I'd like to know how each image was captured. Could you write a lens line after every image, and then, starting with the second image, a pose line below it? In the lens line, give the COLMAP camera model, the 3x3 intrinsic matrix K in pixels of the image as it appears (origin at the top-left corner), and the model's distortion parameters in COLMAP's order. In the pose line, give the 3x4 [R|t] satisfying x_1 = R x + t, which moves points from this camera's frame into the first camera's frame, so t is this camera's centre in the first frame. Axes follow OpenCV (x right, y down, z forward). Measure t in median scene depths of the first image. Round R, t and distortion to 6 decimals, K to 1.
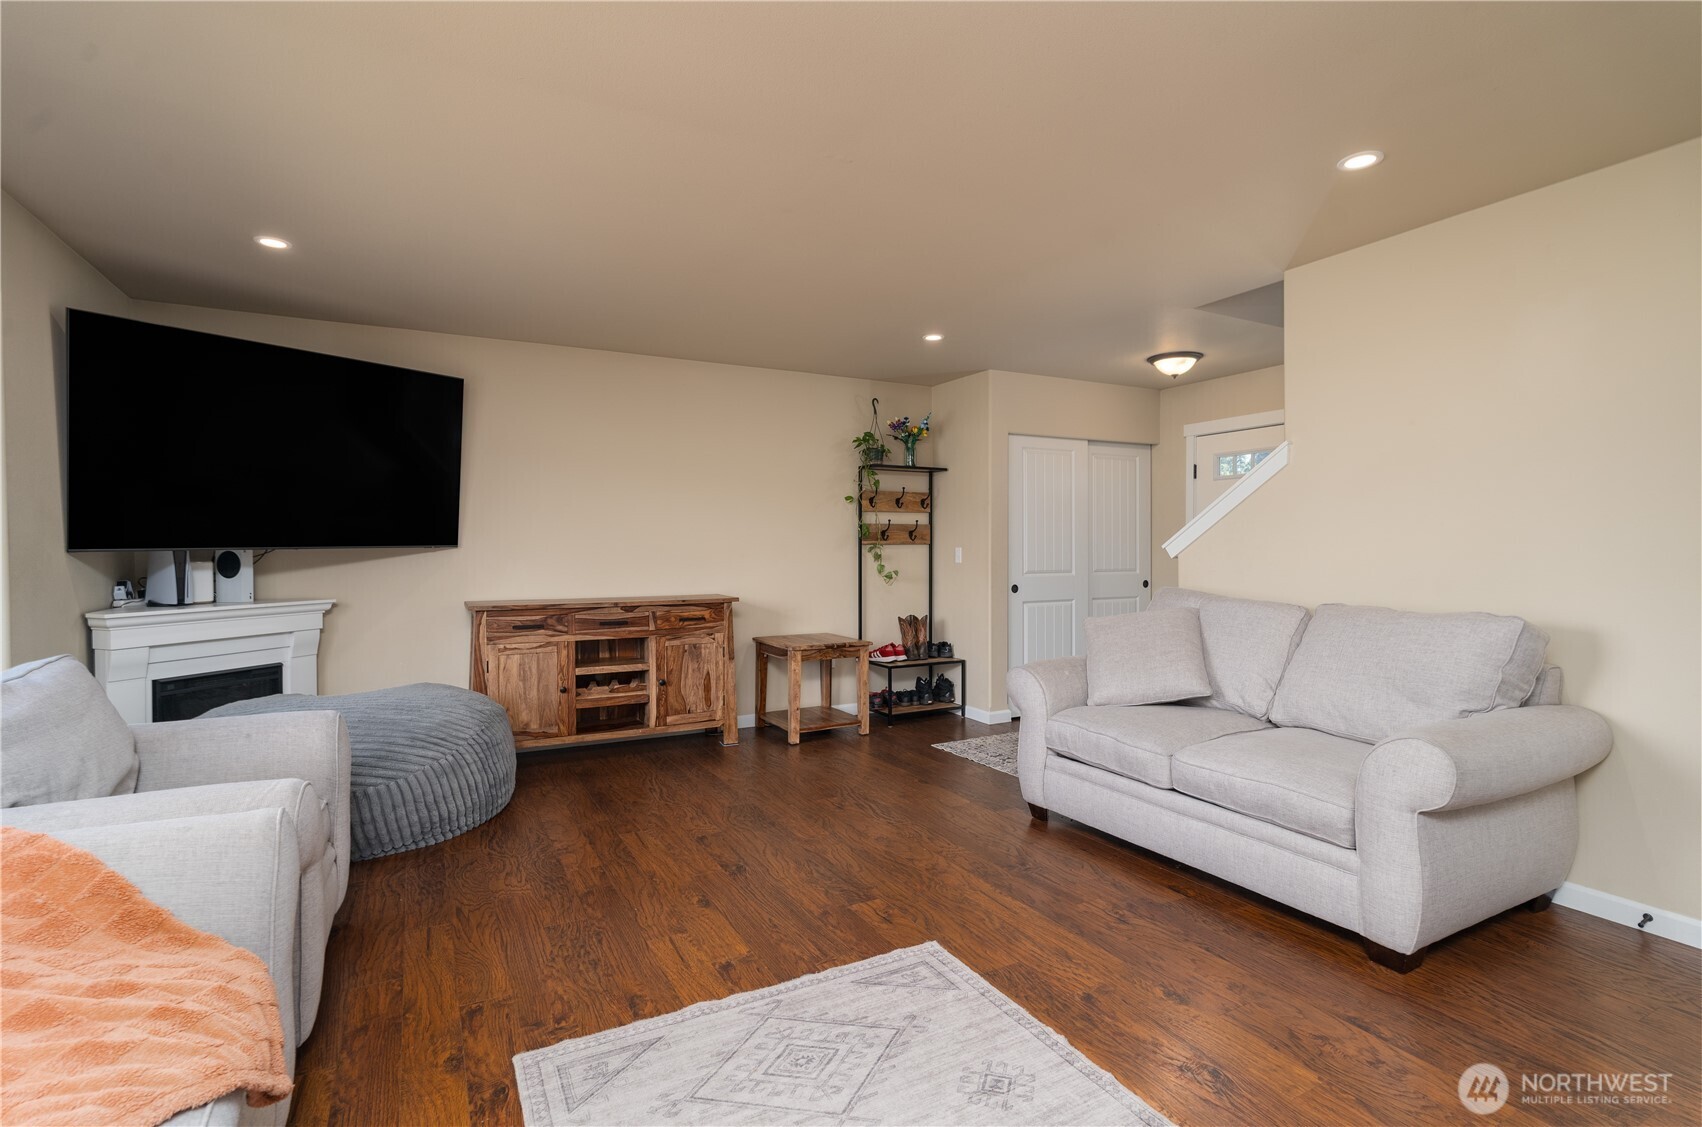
lens RADIAL K [[799.9, 0, 844.0], [0, 799.9, 549.7], [0, 0, 1]] dist [-0.010150, 0.000431]
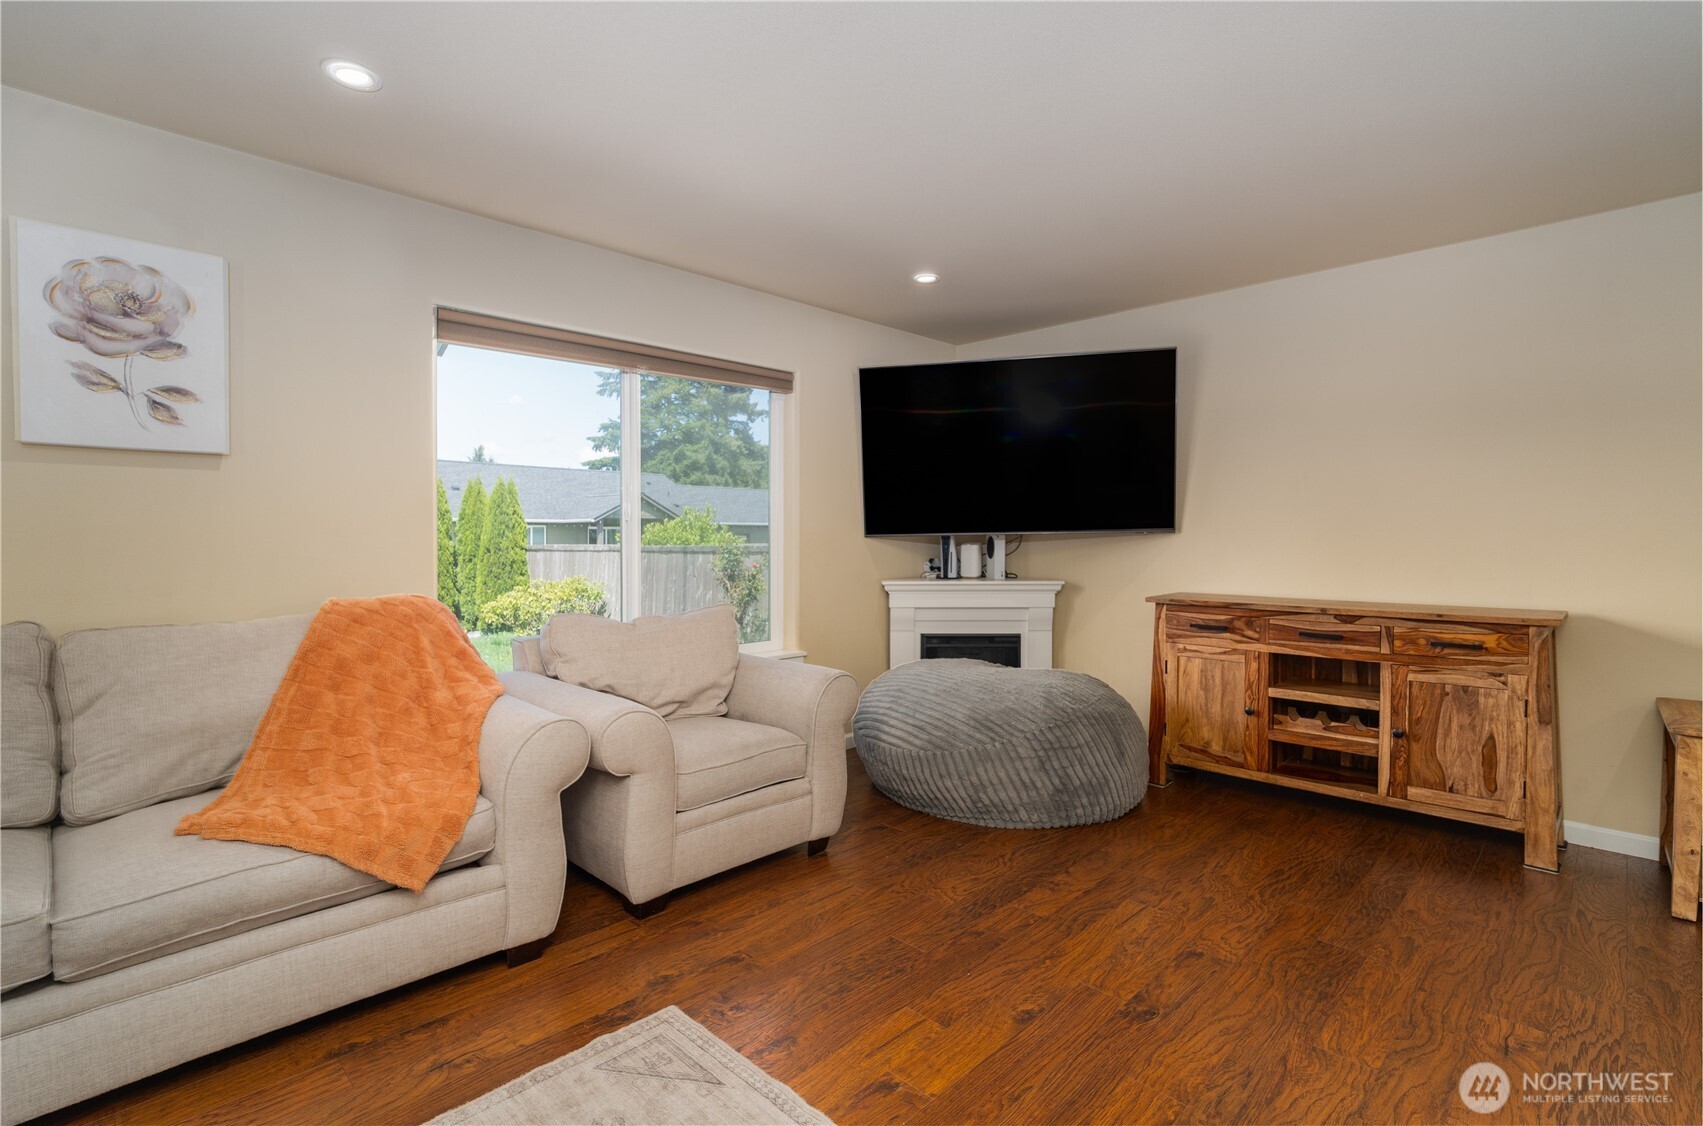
lens RADIAL K [[800.3, 0, 844.5], [0, 800.3, 549.1], [0, 0, 1]] dist [-0.010150, 0.000431]
pose [[0.298843, 0.018078, -0.954131, 0.289703], [0.000322, 0.999819, 0.019045, -0.001551], [0.954302, -0.005999, 0.298783, 0.385655]]
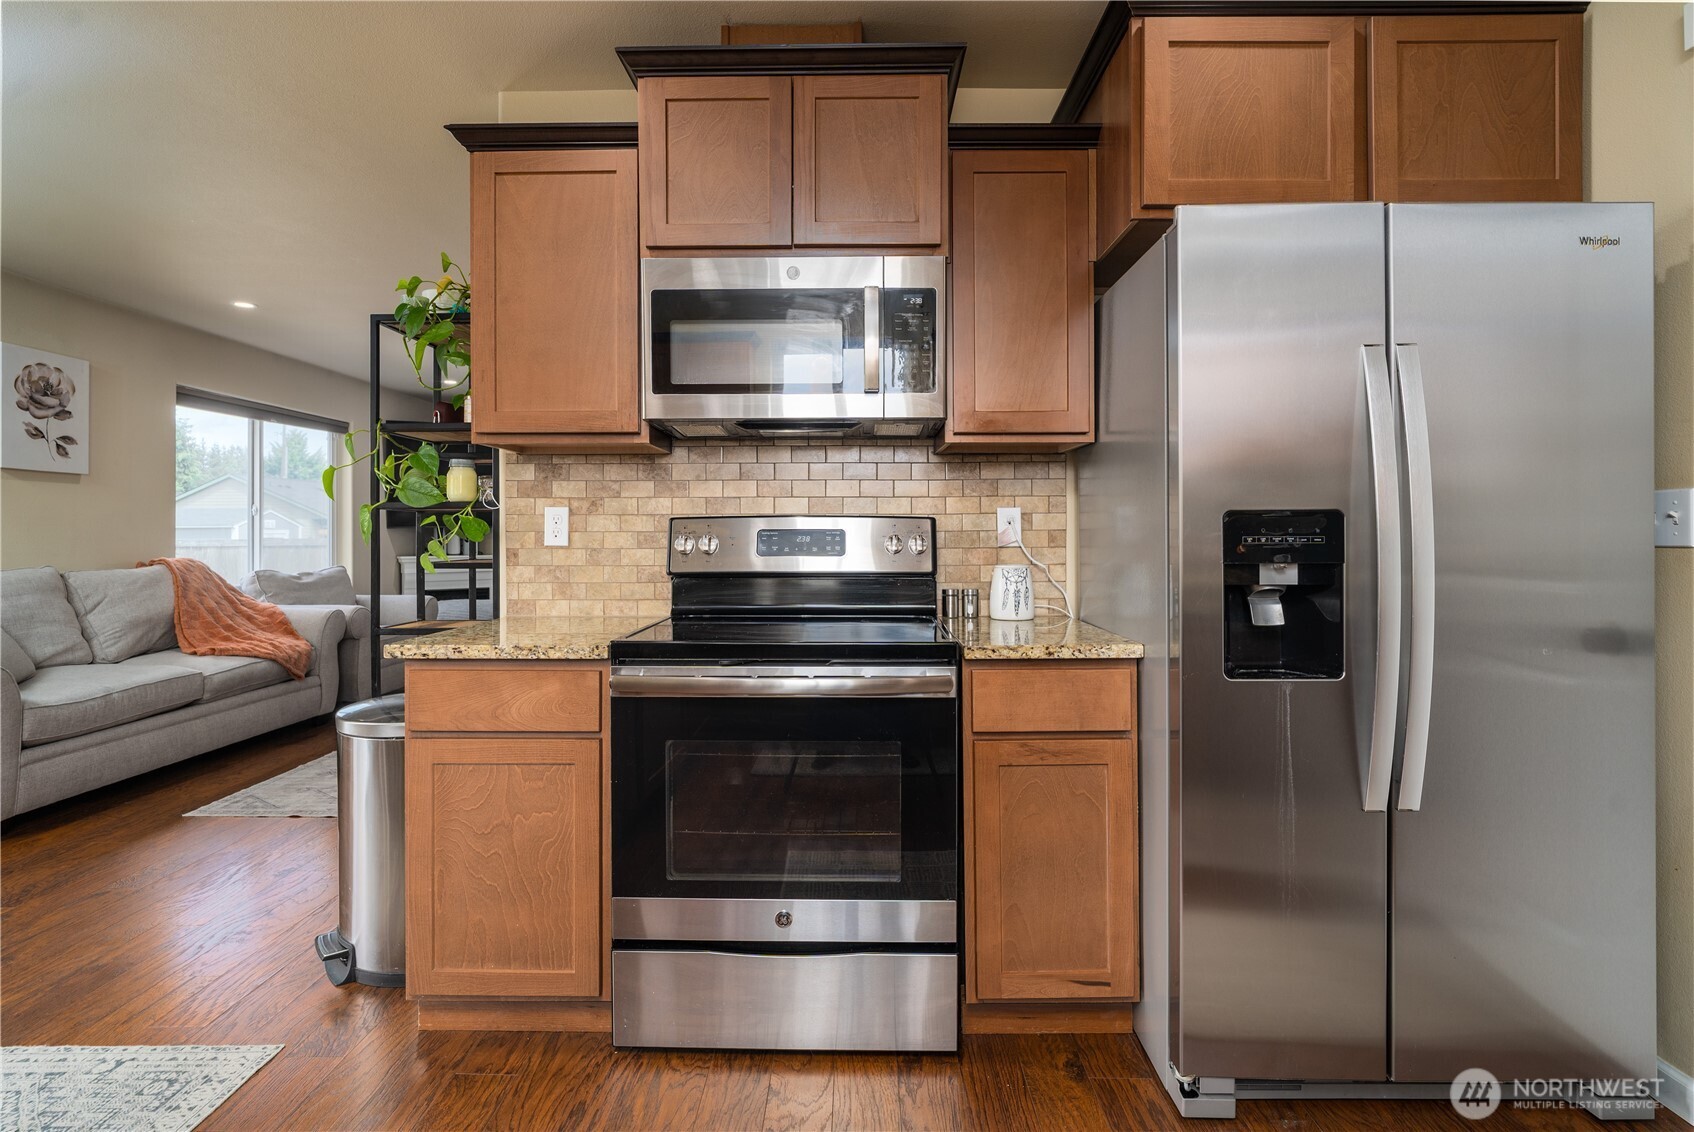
lens RADIAL K [[823.4, 0, 847.8], [0, 823.4, 534.8], [0, 0, 1]] dist [-0.015608, 0.001374]
pose [[0.882110, -0.002081, -0.471039, 0.902392], [0.003303, 0.999993, 0.001768, 0.015767], [0.471032, -0.003116, 0.882111, -0.305499]]
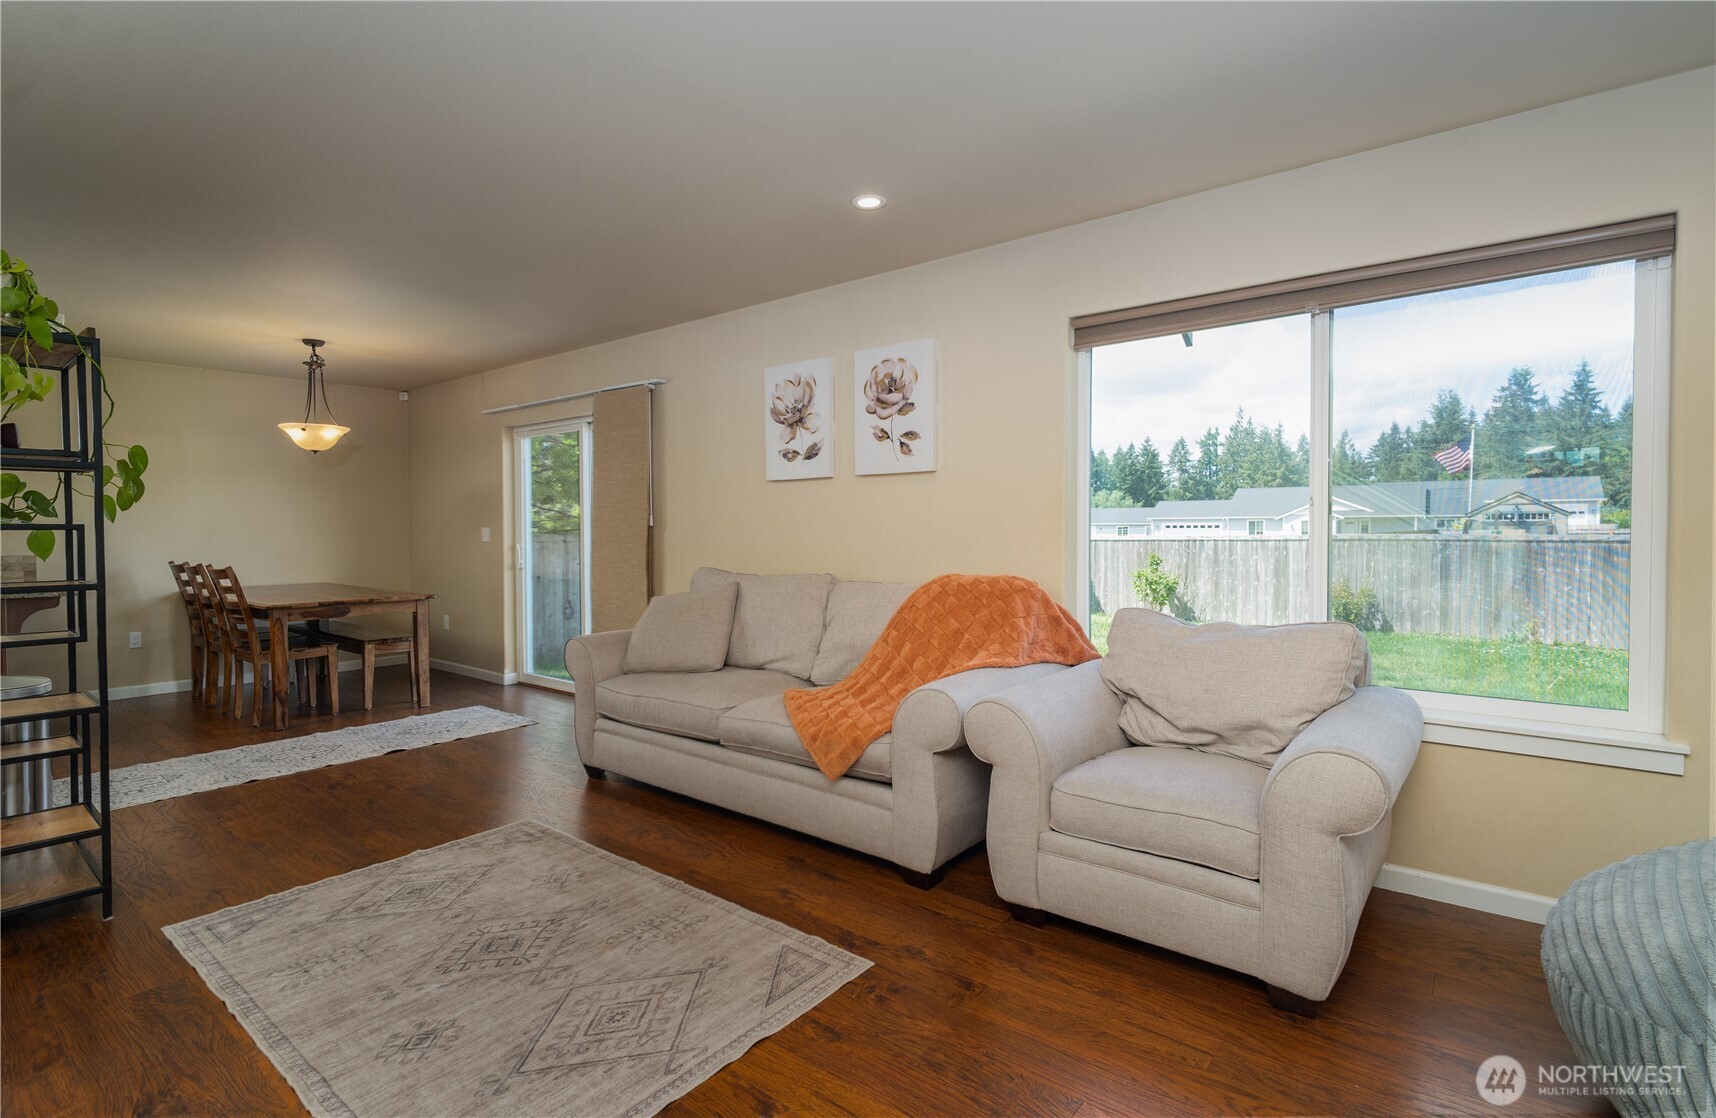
lens RADIAL K [[819.2, 0, 846.7], [0, 819.2, 542.1], [0, 0, 1]] dist [-0.002179, -0.000591]
pose [[-0.920215, 0.014822, -0.391133, 0.035157], [0.008698, 0.999810, 0.017425, -0.000526], [0.391317, 0.012632, -0.920169, 0.888978]]
